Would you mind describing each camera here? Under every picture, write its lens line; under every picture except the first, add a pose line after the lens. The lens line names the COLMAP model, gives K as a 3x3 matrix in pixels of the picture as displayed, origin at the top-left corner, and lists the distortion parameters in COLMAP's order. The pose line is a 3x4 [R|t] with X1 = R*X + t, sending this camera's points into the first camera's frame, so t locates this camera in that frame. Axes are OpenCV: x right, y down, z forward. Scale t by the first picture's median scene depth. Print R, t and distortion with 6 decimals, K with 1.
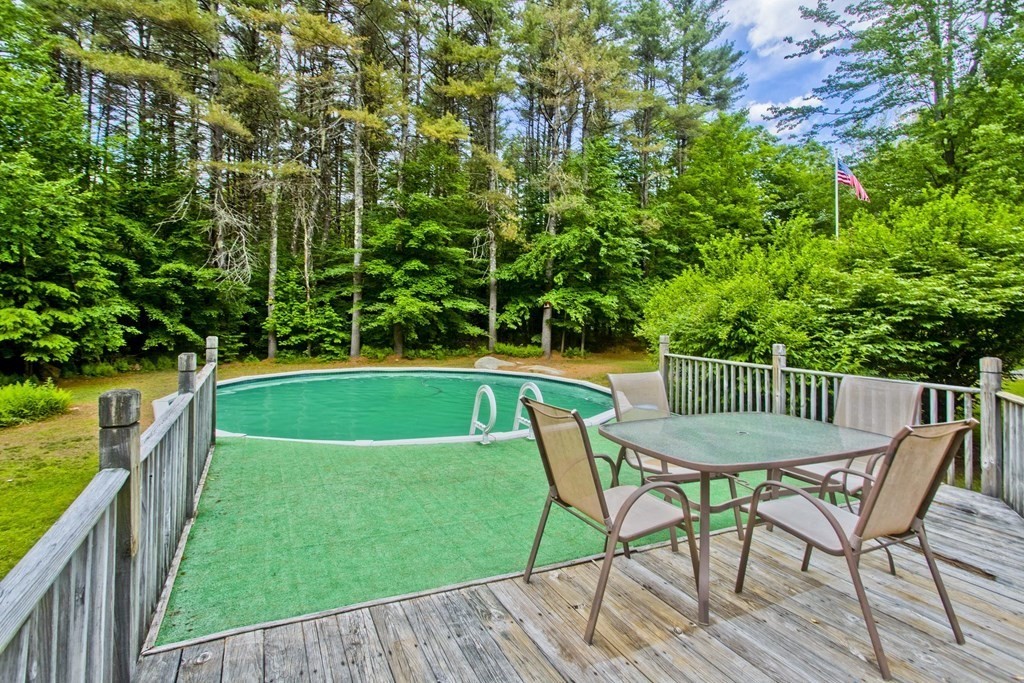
lens RADIAL K [[504.1, 0, 480.7], [0, 504.1, 297.6], [0, 0, 1]] dist [0.004734, 0.001448]
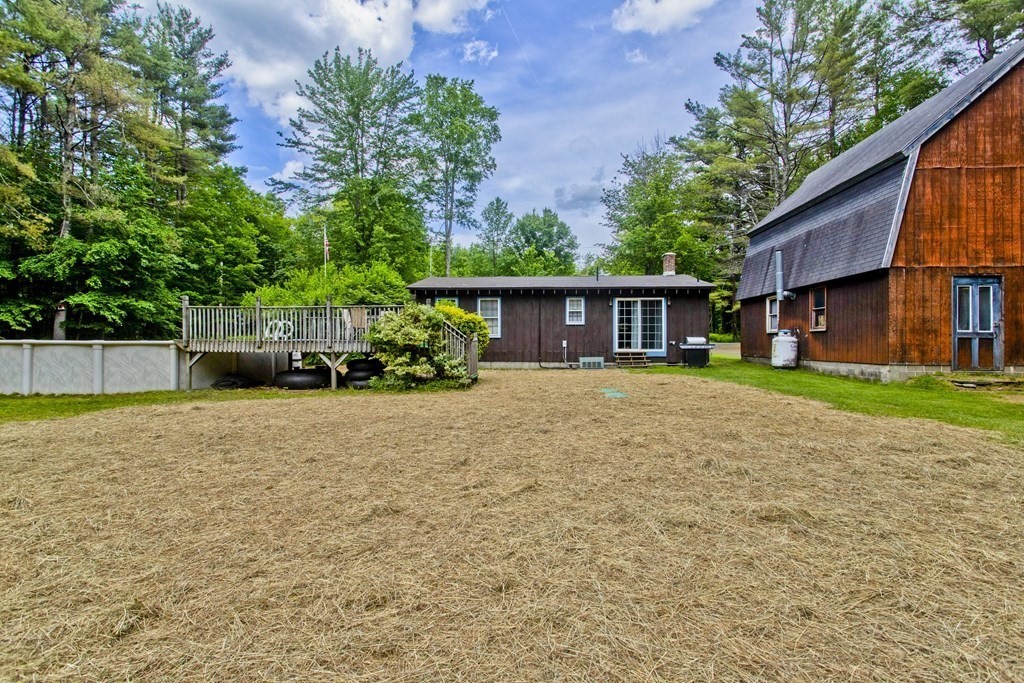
lens RADIAL K [[504.1, 0, 517.5], [0, 504.1, 342.4], [0, 0, 1]] dist [0.004734, 0.001448]
pose [[0.458258, -0.019406, 0.888607, -0.395449], [-0.019811, 0.999290, 0.032040, 0.038294], [-0.888598, -0.032287, 0.457548, -0.310536]]
